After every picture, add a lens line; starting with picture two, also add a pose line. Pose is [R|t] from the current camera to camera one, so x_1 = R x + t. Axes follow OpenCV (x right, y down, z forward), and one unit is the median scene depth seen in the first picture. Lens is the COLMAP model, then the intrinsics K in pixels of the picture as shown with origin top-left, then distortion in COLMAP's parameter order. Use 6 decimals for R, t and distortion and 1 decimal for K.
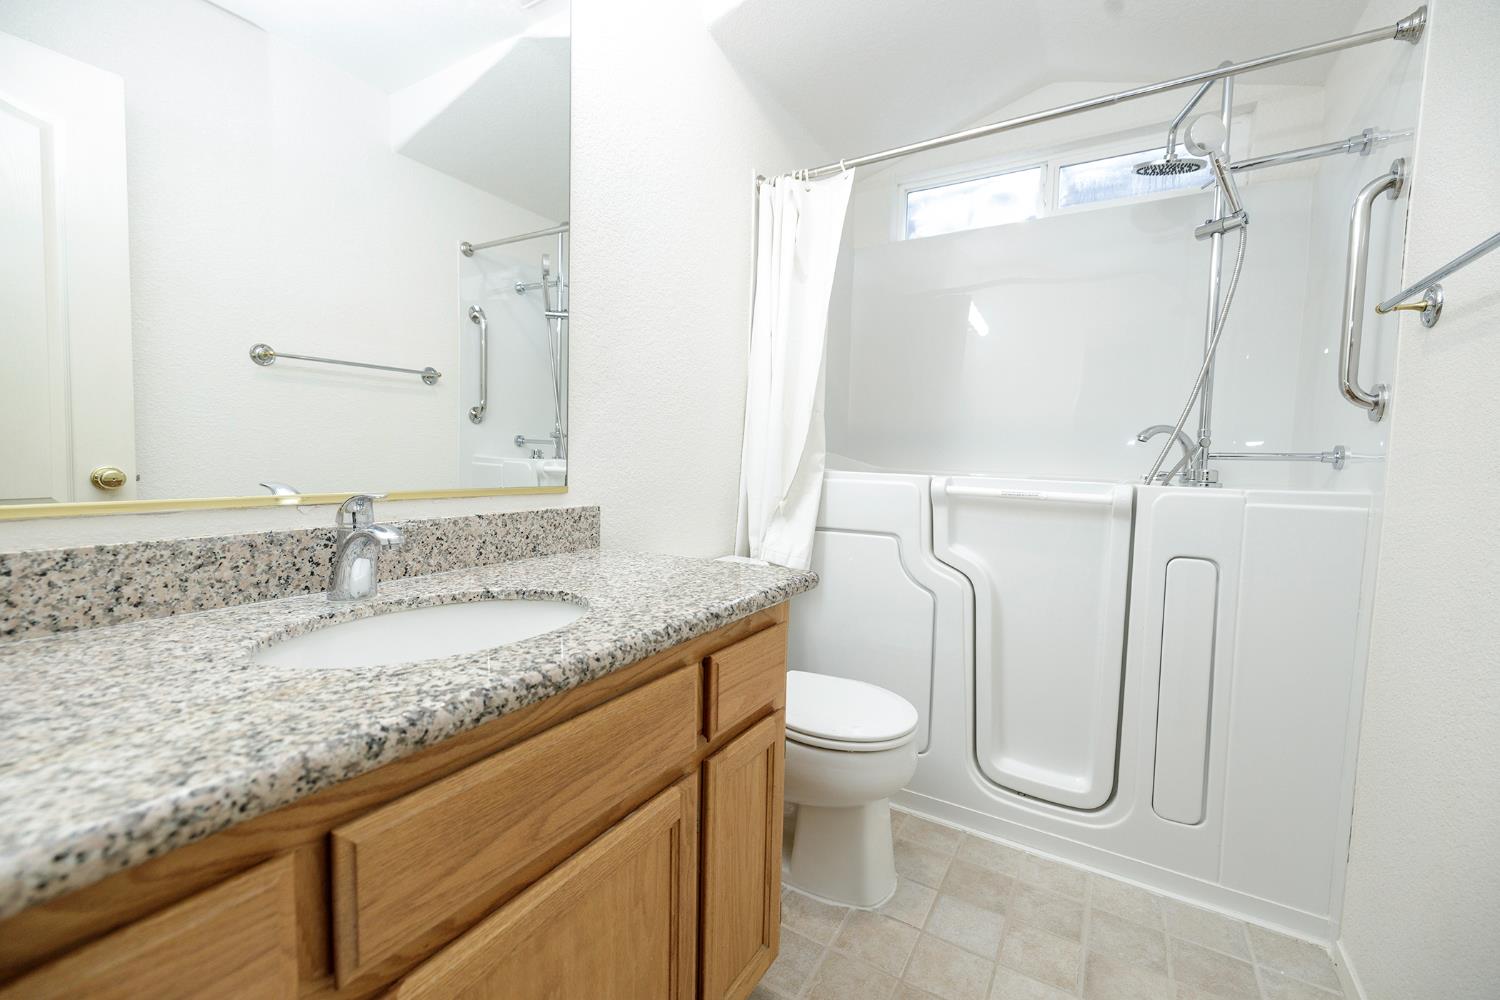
lens RADIAL K [[627.1, 0, 746.2], [0, 627.1, 494.9], [0, 0, 1]] dist [0.001572, -0.000676]
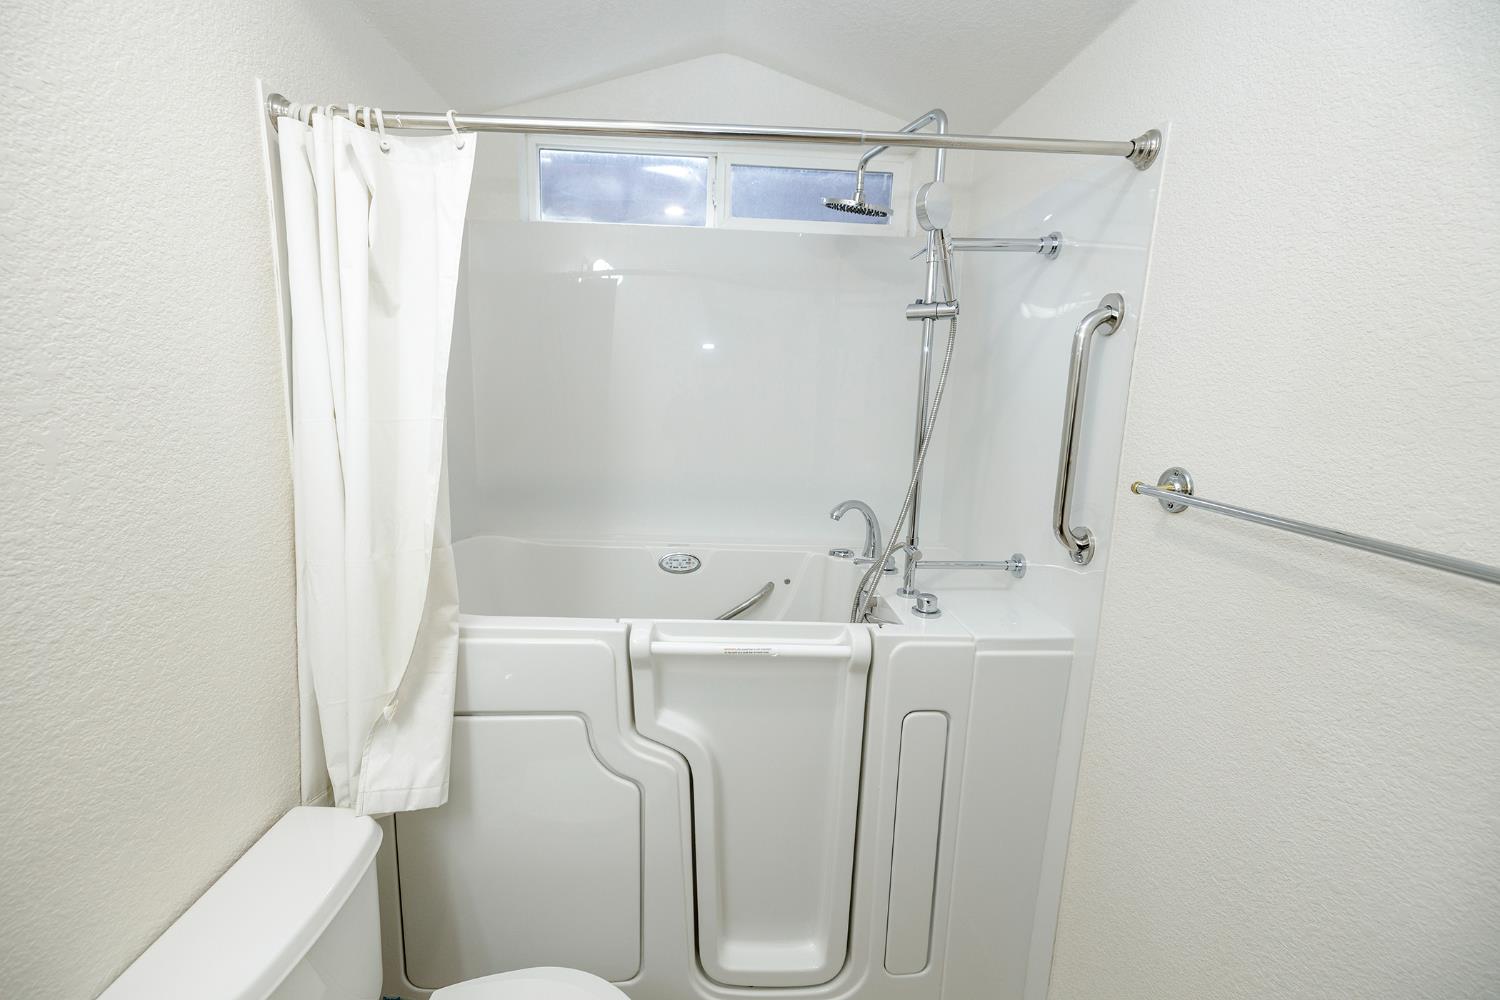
lens RADIAL K [[627.1, 0, 744.0], [0, 627.1, 502.1], [0, 0, 1]] dist [0.001572, -0.000676]
pose [[0.832332, -0.092766, 0.546459, 0.031826], [0.024879, 0.991154, 0.130363, -0.251656], [-0.553718, -0.094910, 0.827278, 0.352142]]
